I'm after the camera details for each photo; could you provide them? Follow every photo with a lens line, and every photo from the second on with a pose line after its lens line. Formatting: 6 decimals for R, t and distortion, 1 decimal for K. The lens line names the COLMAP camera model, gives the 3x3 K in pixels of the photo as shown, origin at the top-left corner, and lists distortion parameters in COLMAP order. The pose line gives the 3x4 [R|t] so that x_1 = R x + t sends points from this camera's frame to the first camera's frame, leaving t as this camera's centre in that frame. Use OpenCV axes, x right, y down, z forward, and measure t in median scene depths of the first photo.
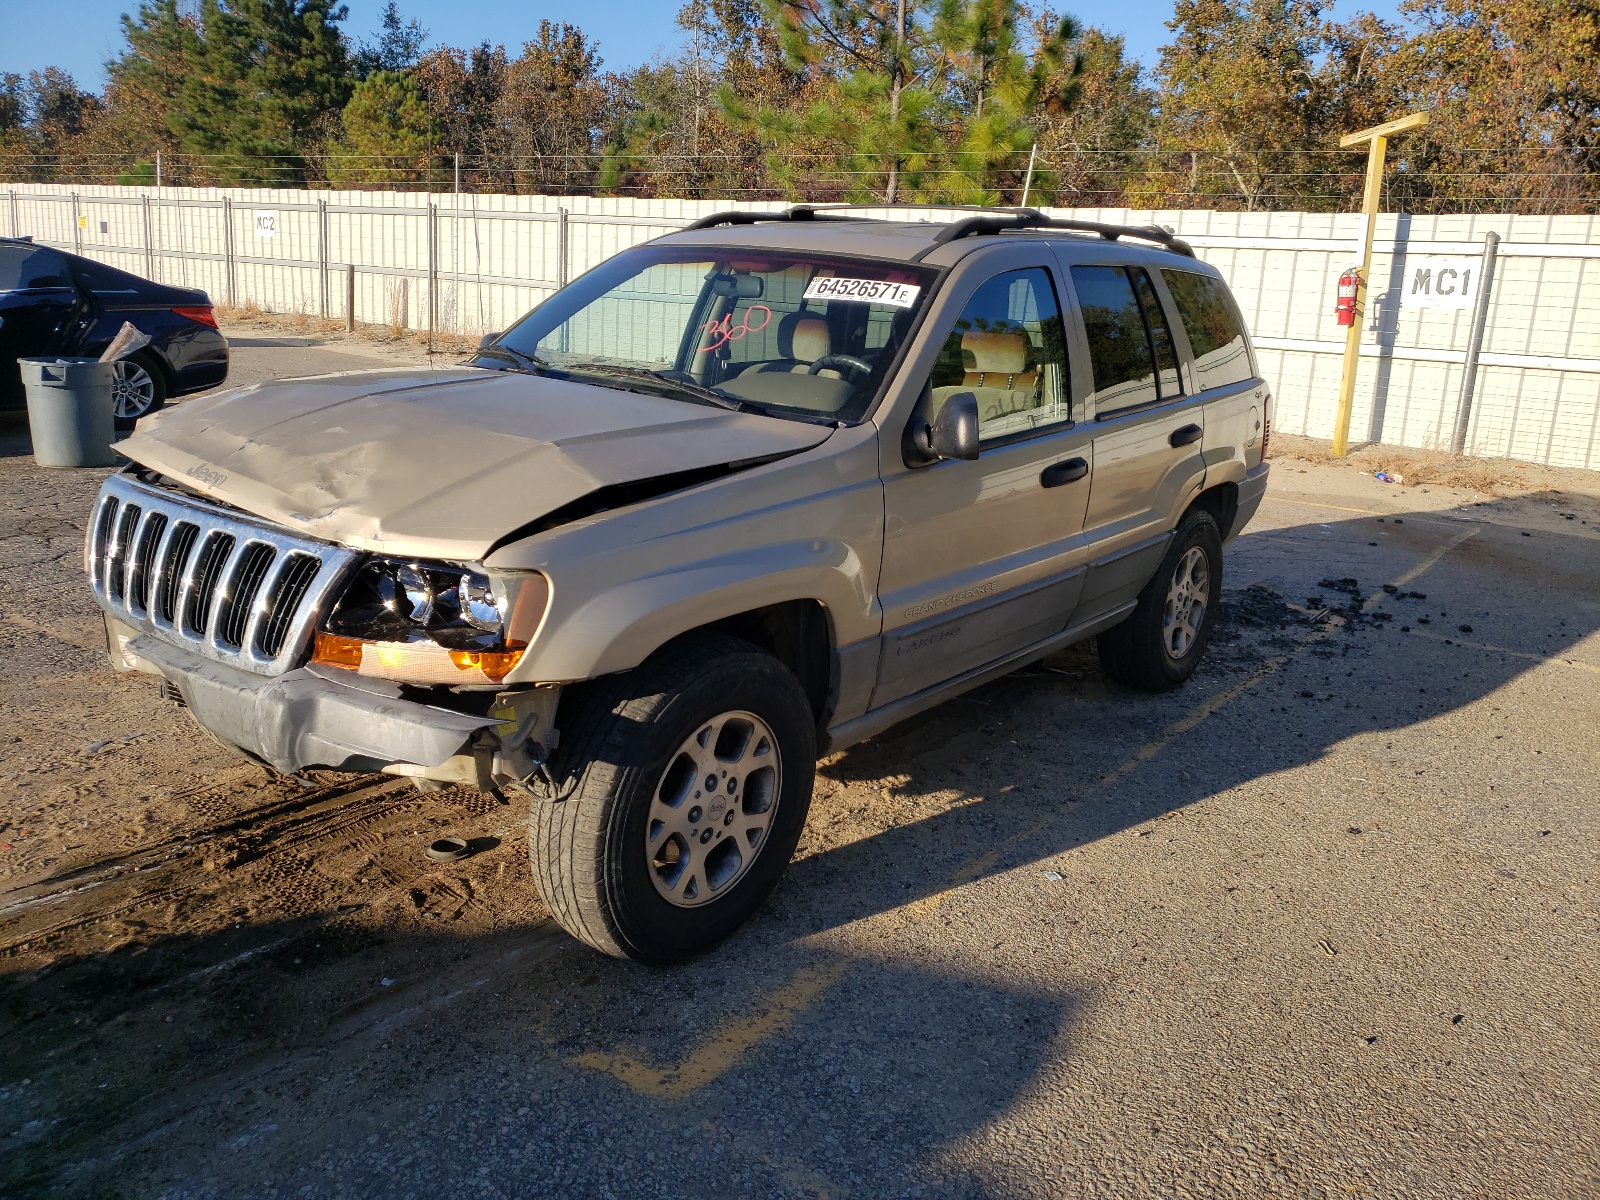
lens RADIAL K [[1212.9, 0, 800.0], [0, 1212.9, 600.0], [0, 0, 1]] dist [0.008194, 0.004247]
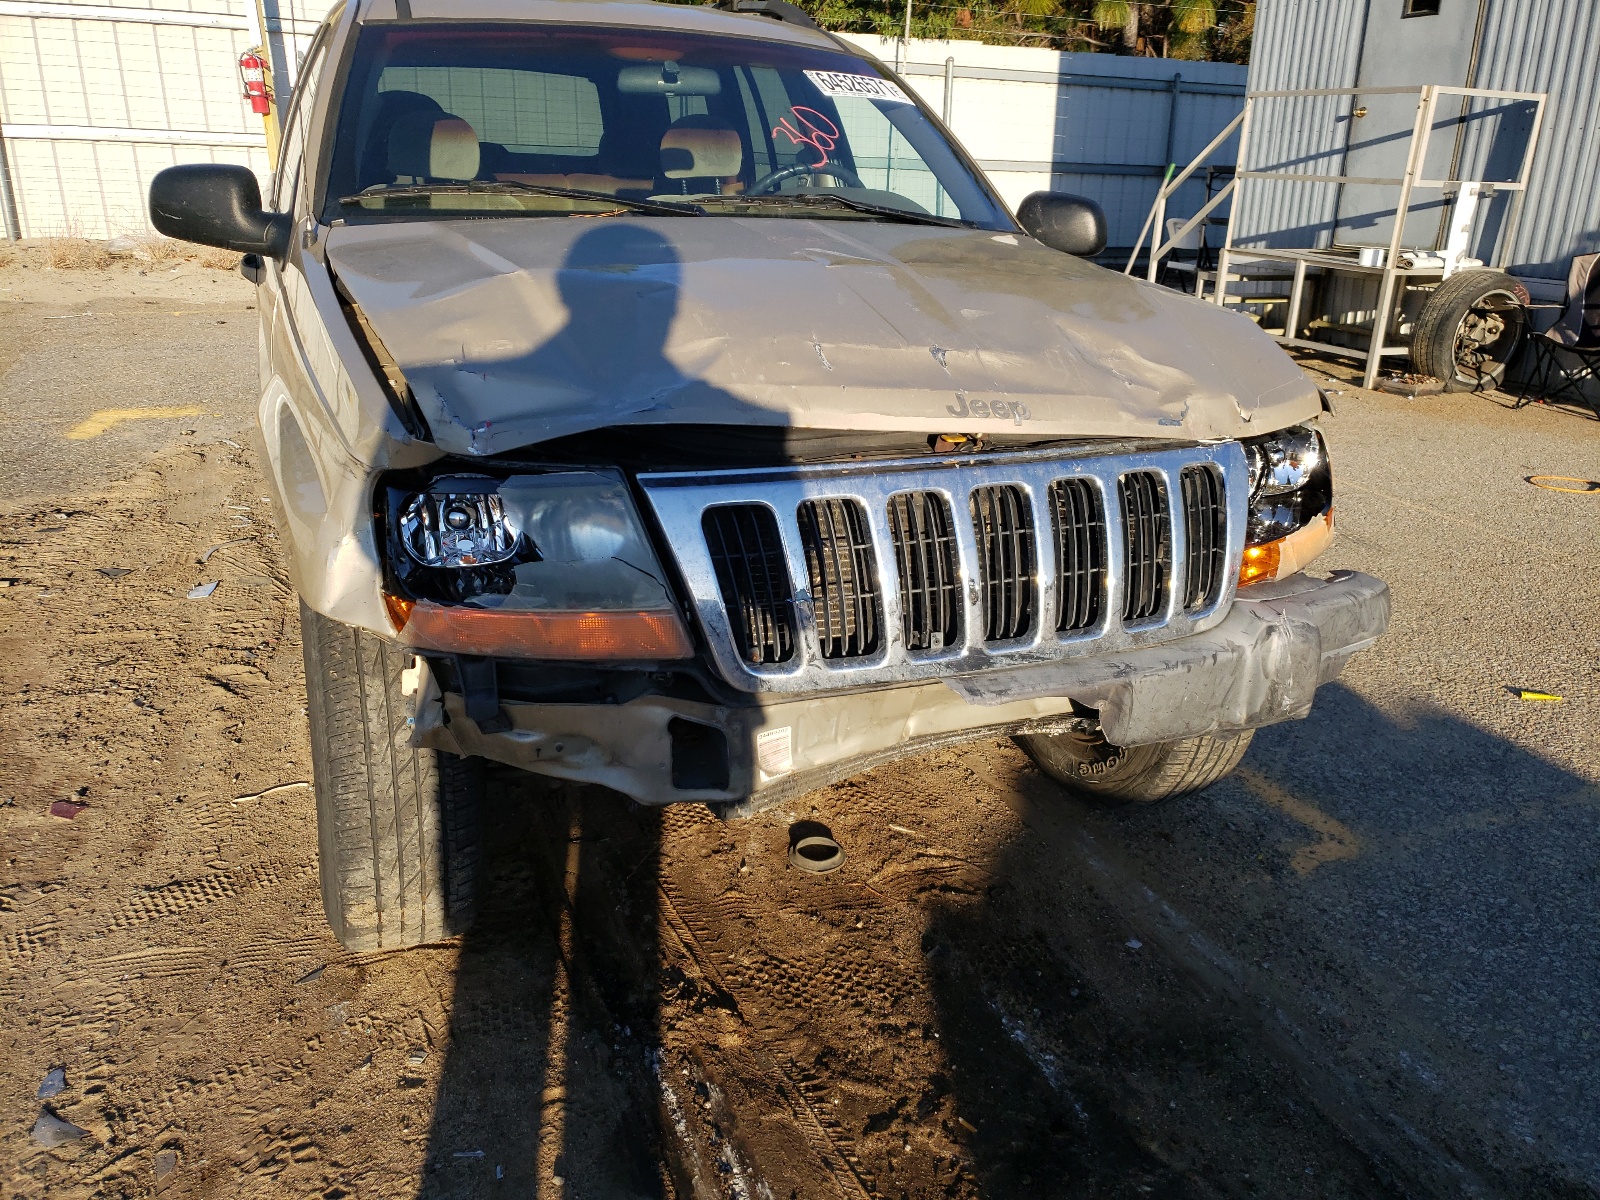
lens RADIAL K [[1239.0, 0, 802.6], [0, 1239.0, 543.5], [0, 0, 1]] dist [0.007640, 0.001840]
pose [[0.507328, -0.305098, 0.805936, -1.092374], [0.207838, 0.950941, 0.229160, -0.209951], [-0.836314, 0.051245, 0.545850, 0.703577]]
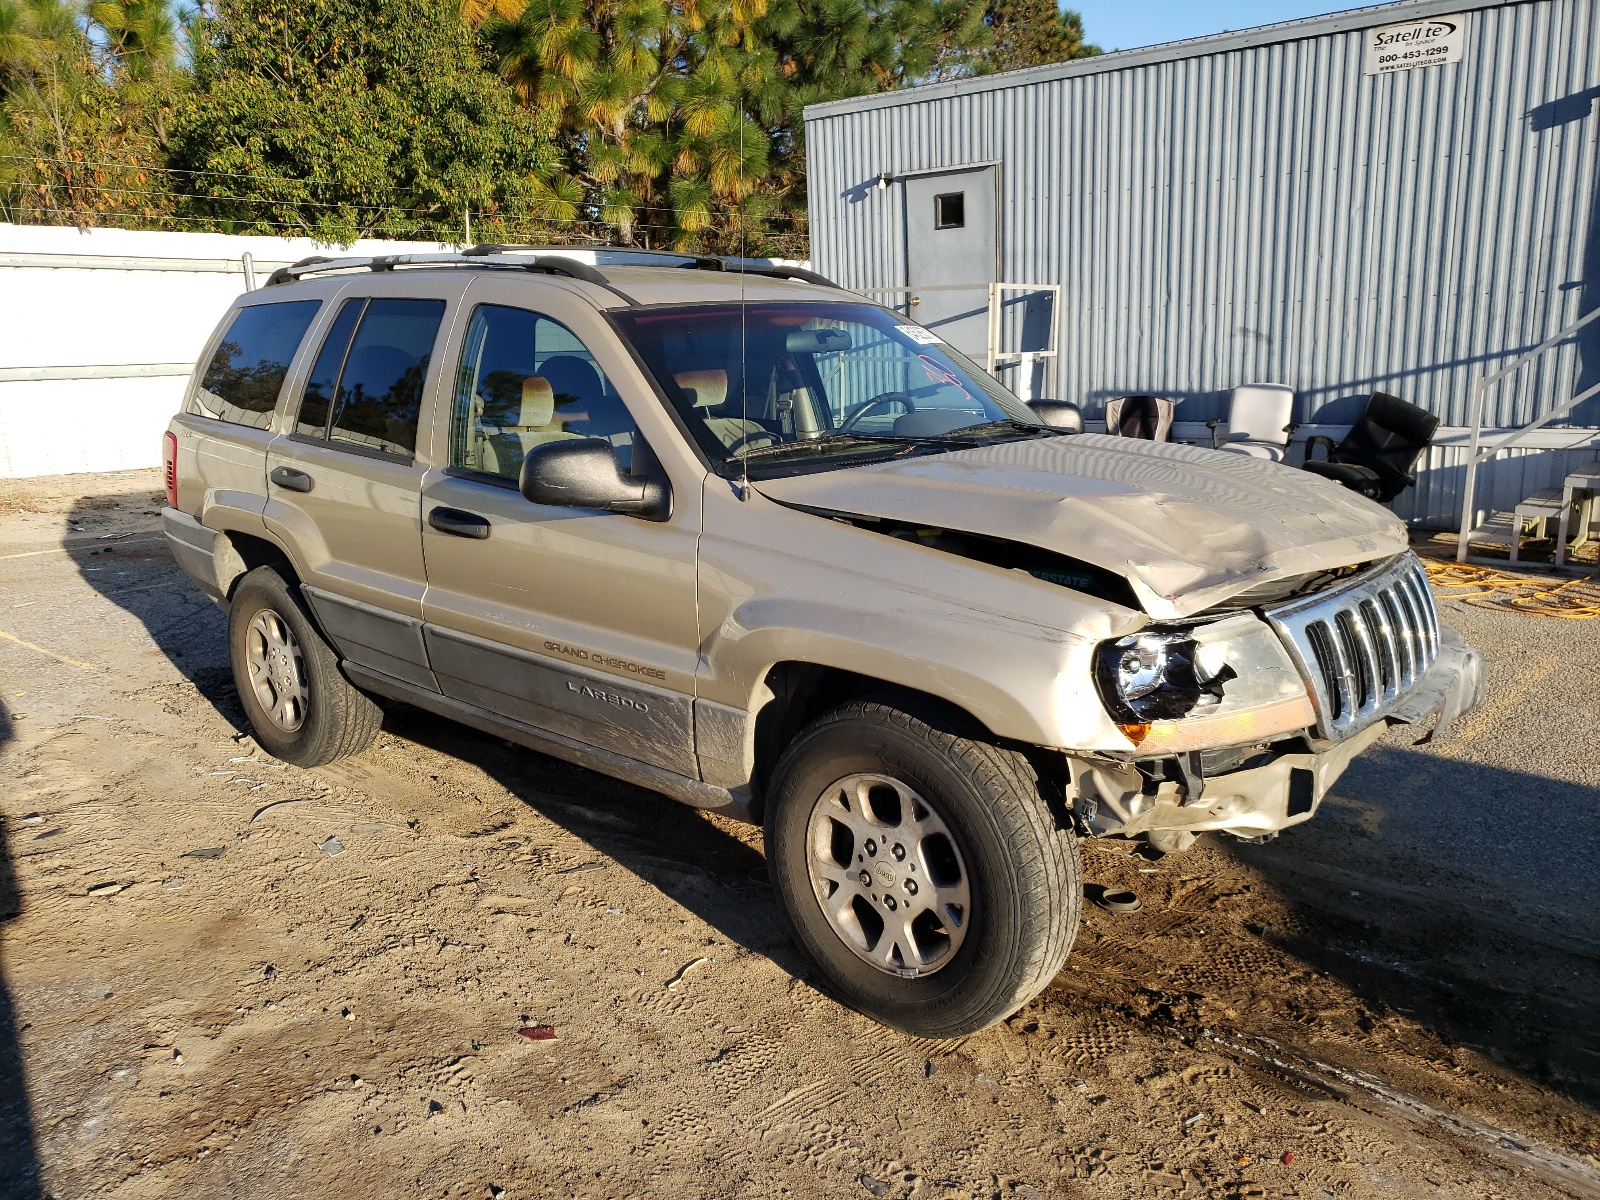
lens RADIAL K [[1212.9, 0, 800.0], [0, 1212.9, 600.0], [0, 0, 1]] dist [0.008194, 0.004247]
pose [[0.078681, -0.276530, 0.957779, -1.535435], [0.267067, 0.931486, 0.247000, -0.448195], [-0.960461, 0.236357, 0.147142, 1.306407]]
